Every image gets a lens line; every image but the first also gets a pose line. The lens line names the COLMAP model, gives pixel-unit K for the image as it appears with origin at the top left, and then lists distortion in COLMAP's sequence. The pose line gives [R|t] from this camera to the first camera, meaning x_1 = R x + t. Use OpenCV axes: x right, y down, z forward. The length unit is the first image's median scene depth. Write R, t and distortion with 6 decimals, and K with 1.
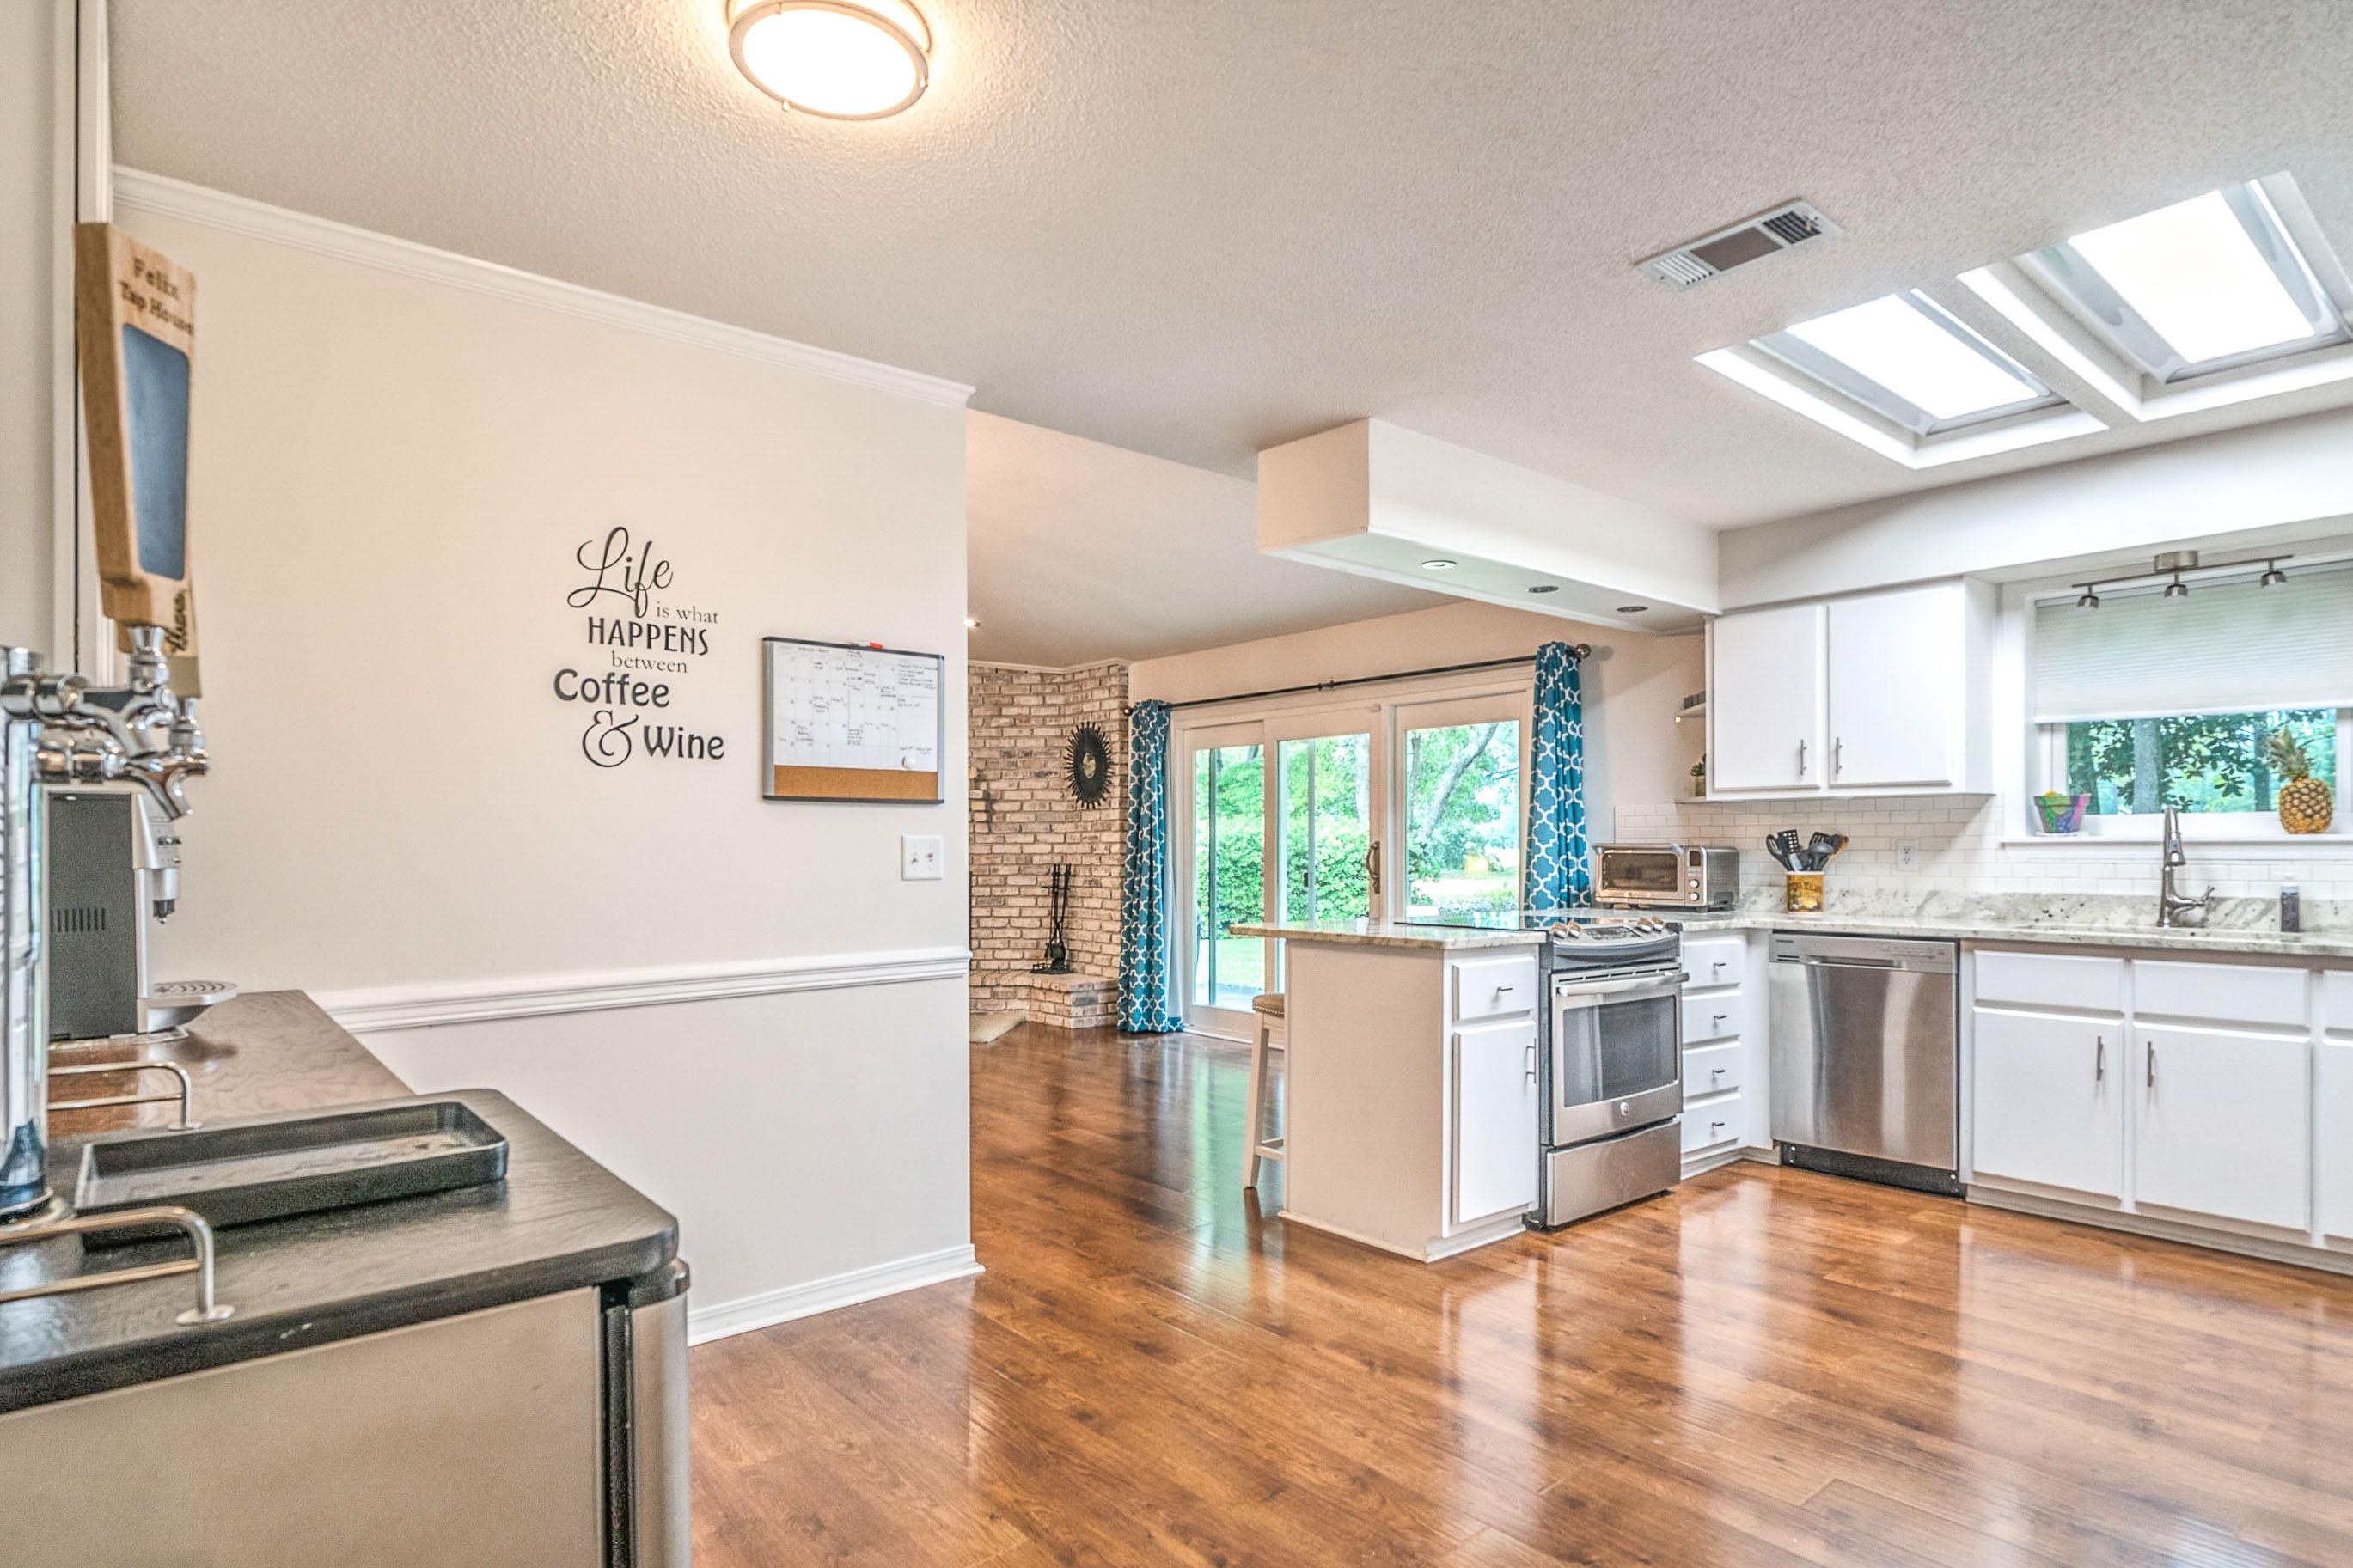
lens RADIAL K [[1224.0, 0, 1172.8], [0, 1224.0, 836.8], [0, 0, 1]] dist [-0.002651, -0.001969]
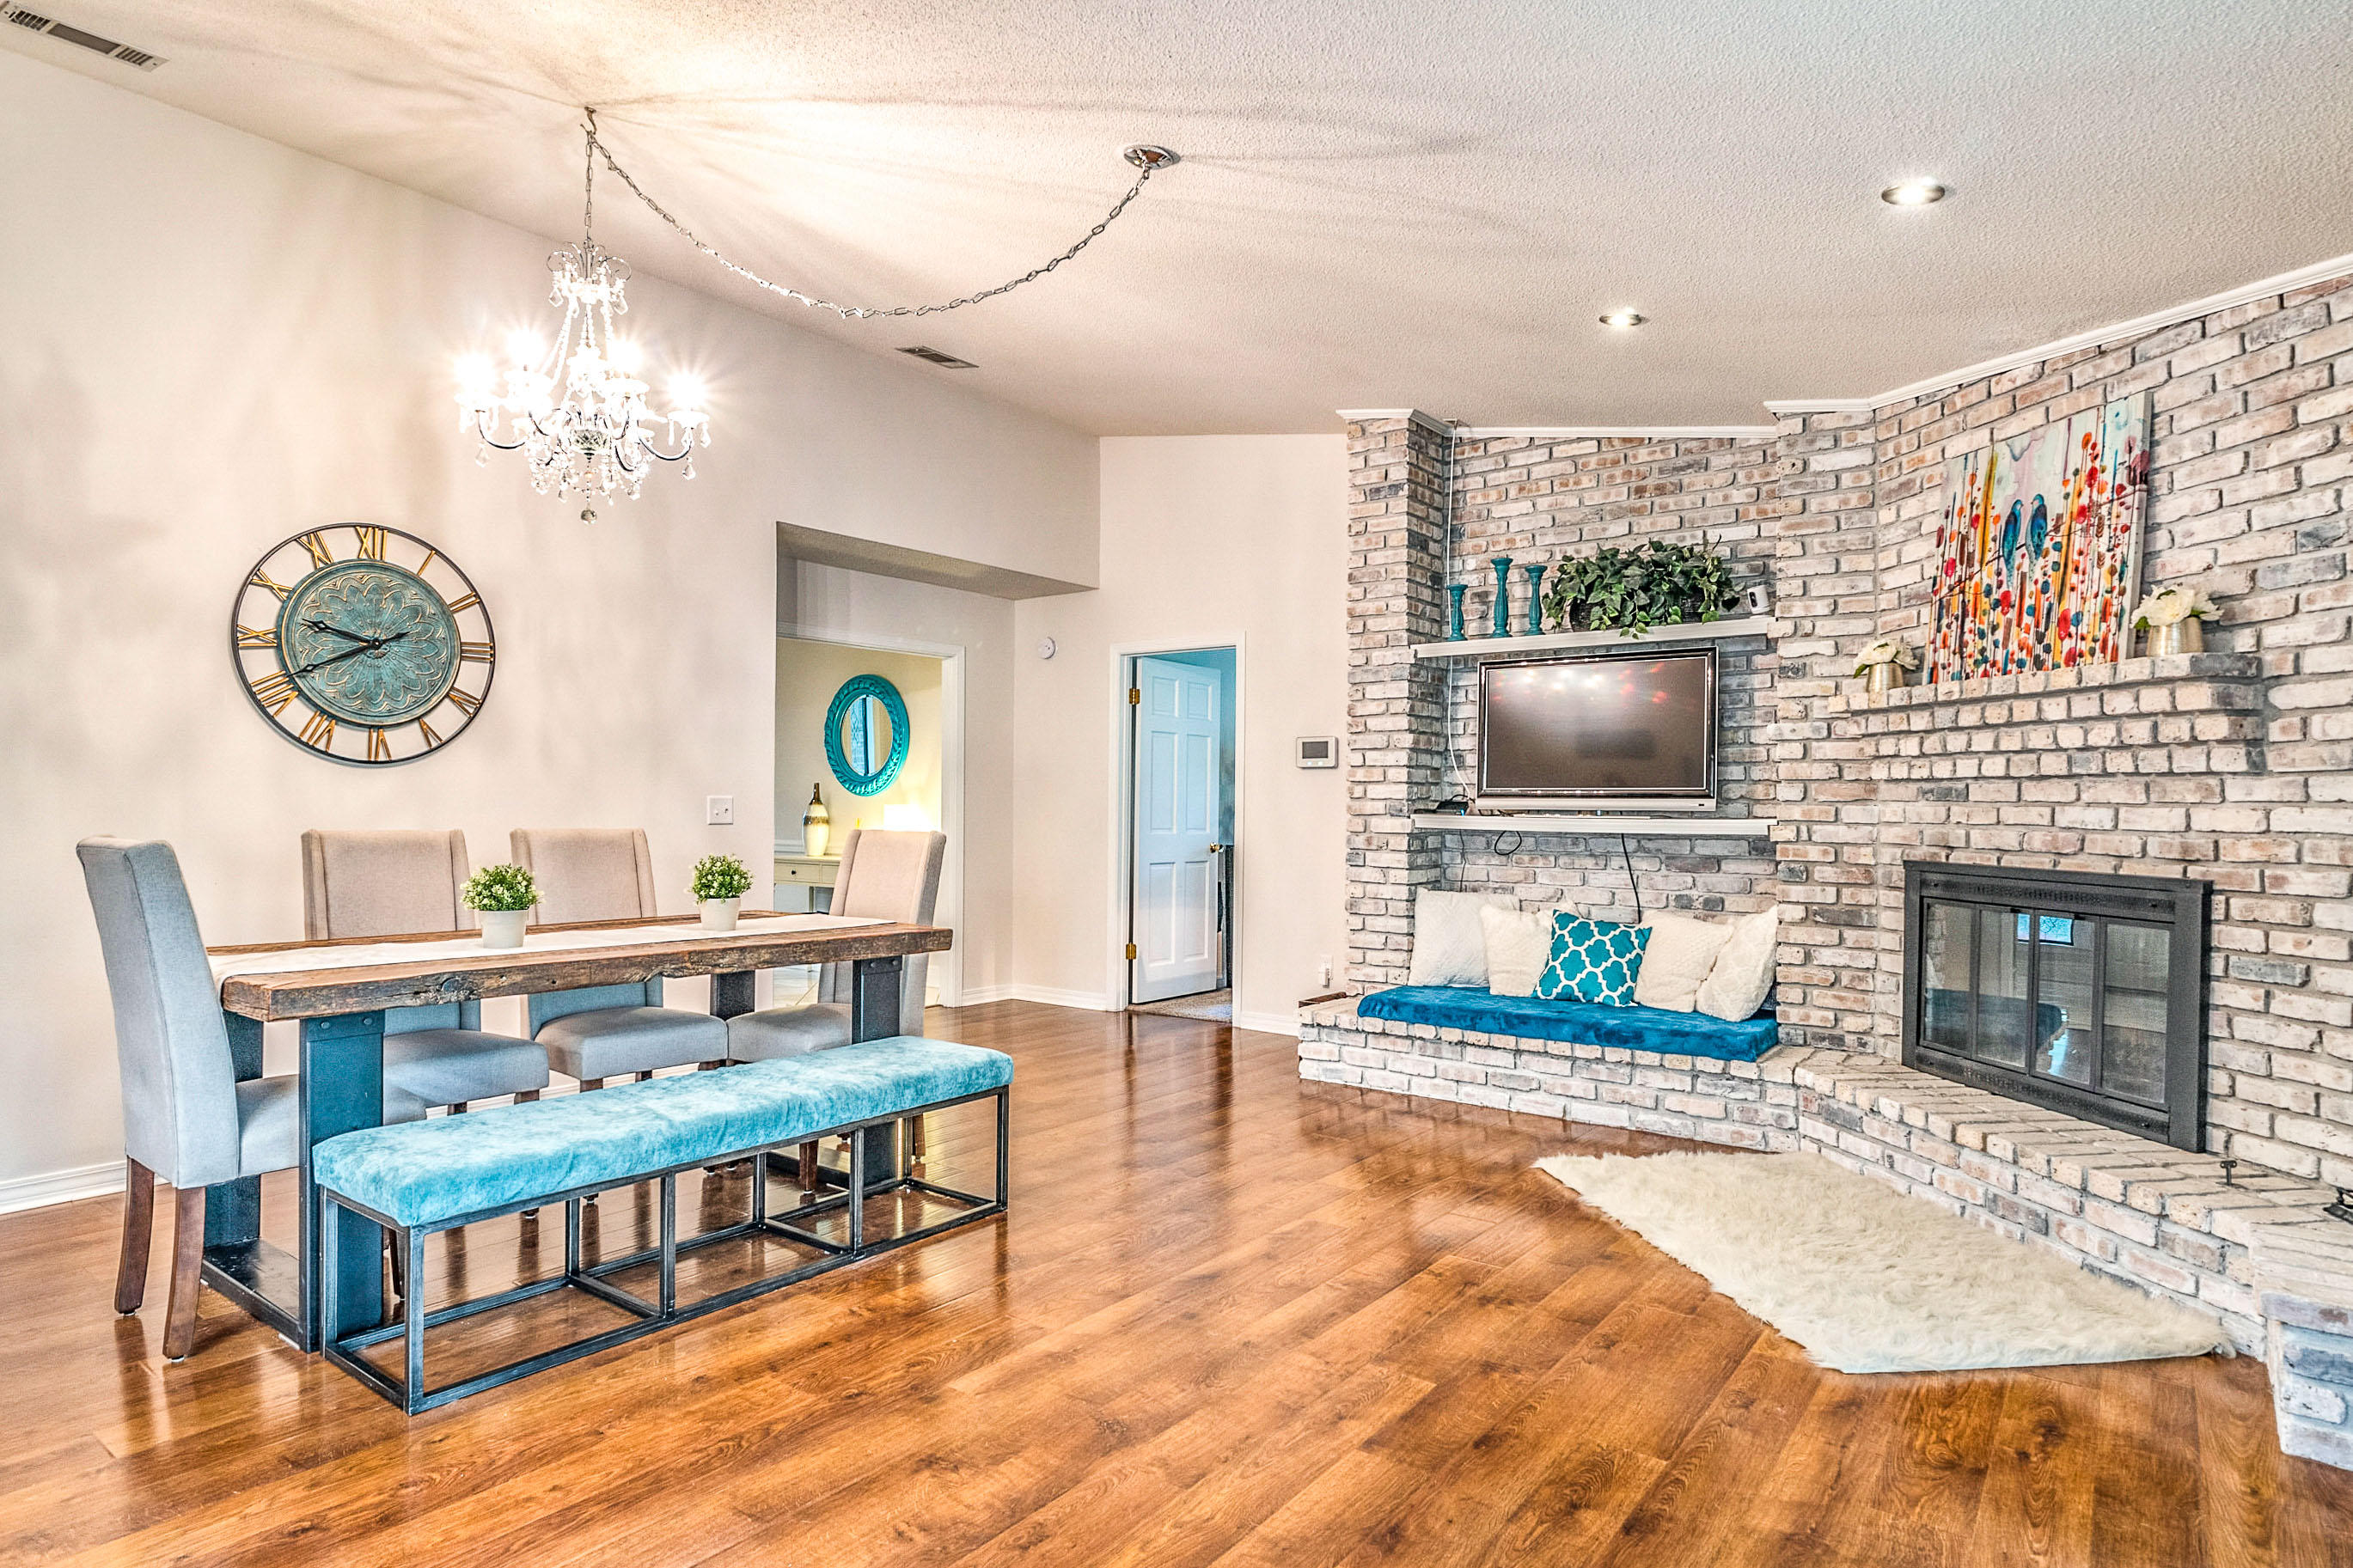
lens RADIAL K [[1294.9, 0, 1176.3], [0, 1294.9, 788.6], [0, 0, 1]] dist [-0.002007, -0.000459]
pose [[0.227548, -0.003795, -0.973759, 0.147789], [-0.001677, 0.999989, -0.004289, 0.003688], [0.973765, 0.002609, 0.227540, 0.655518]]
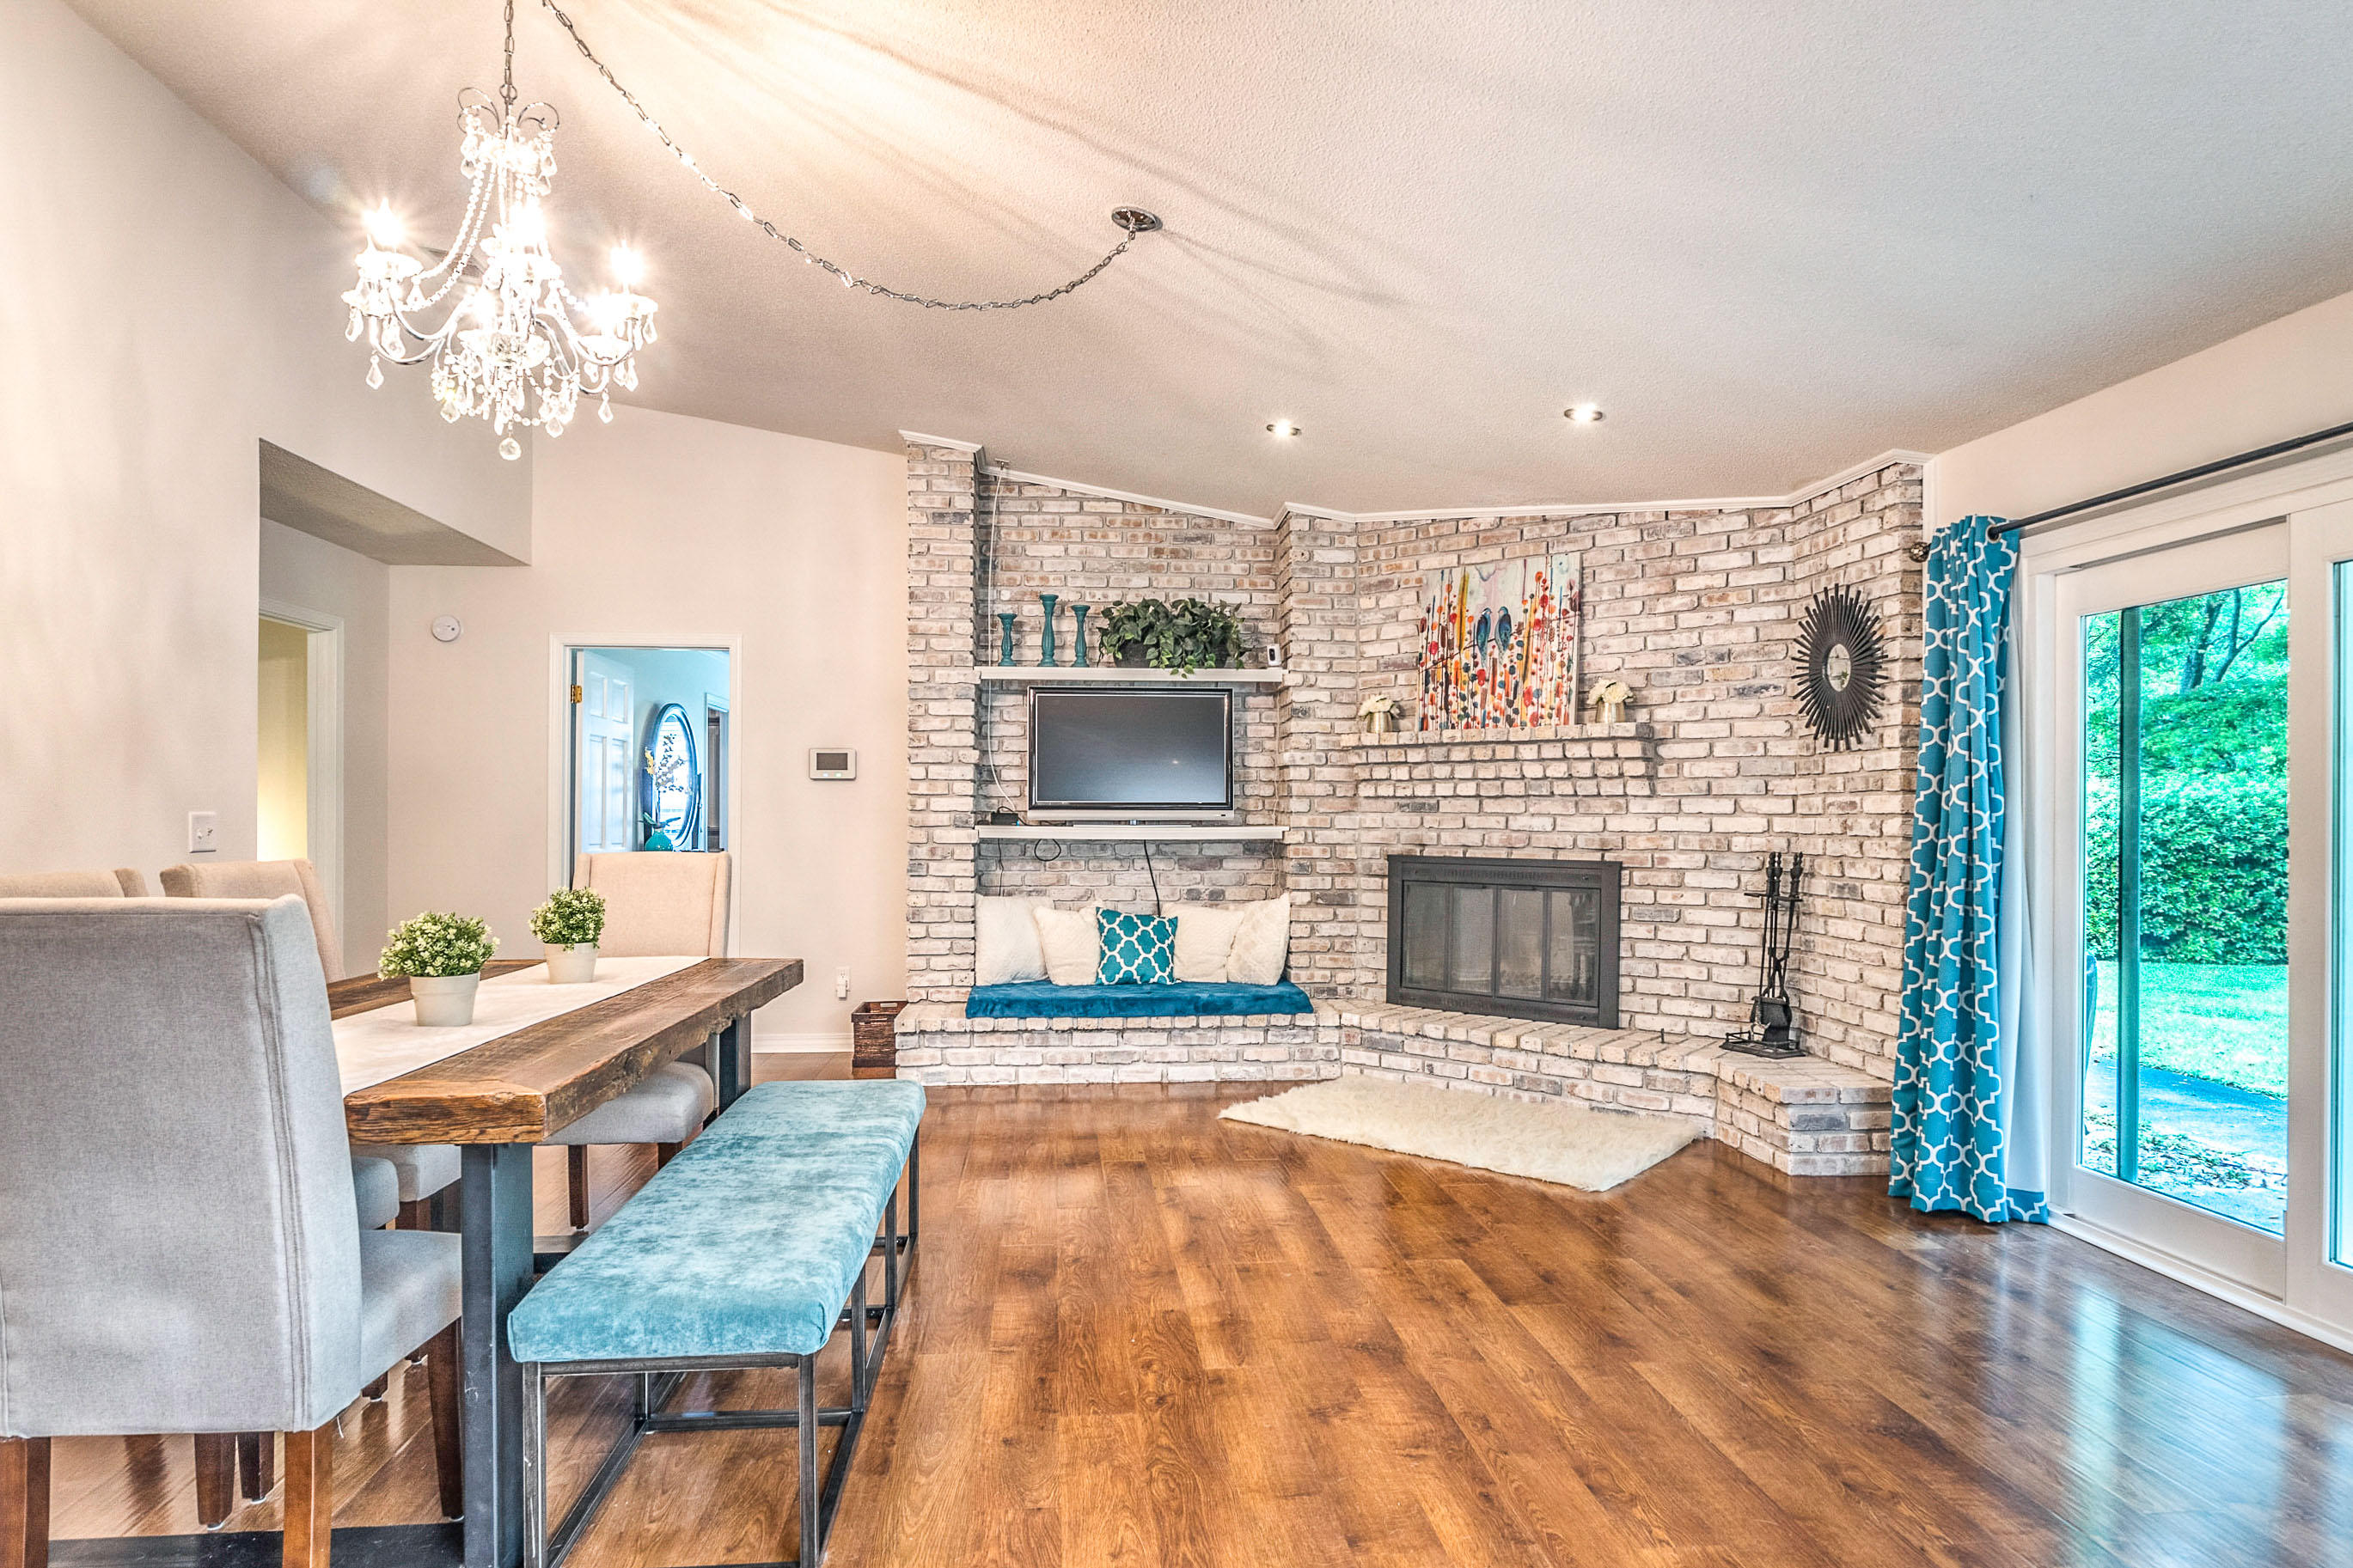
lens RADIAL K [[1290.1, 0, 1175.5], [0, 1290.1, 804.7], [0, 0, 1]] dist [-0.003323, -0.000752]
pose [[0.825808, 0.003921, -0.563938, 0.009107], [-0.002673, 0.999992, 0.003039, -0.000217], [0.563945, -0.001002, 0.825812, 0.389762]]
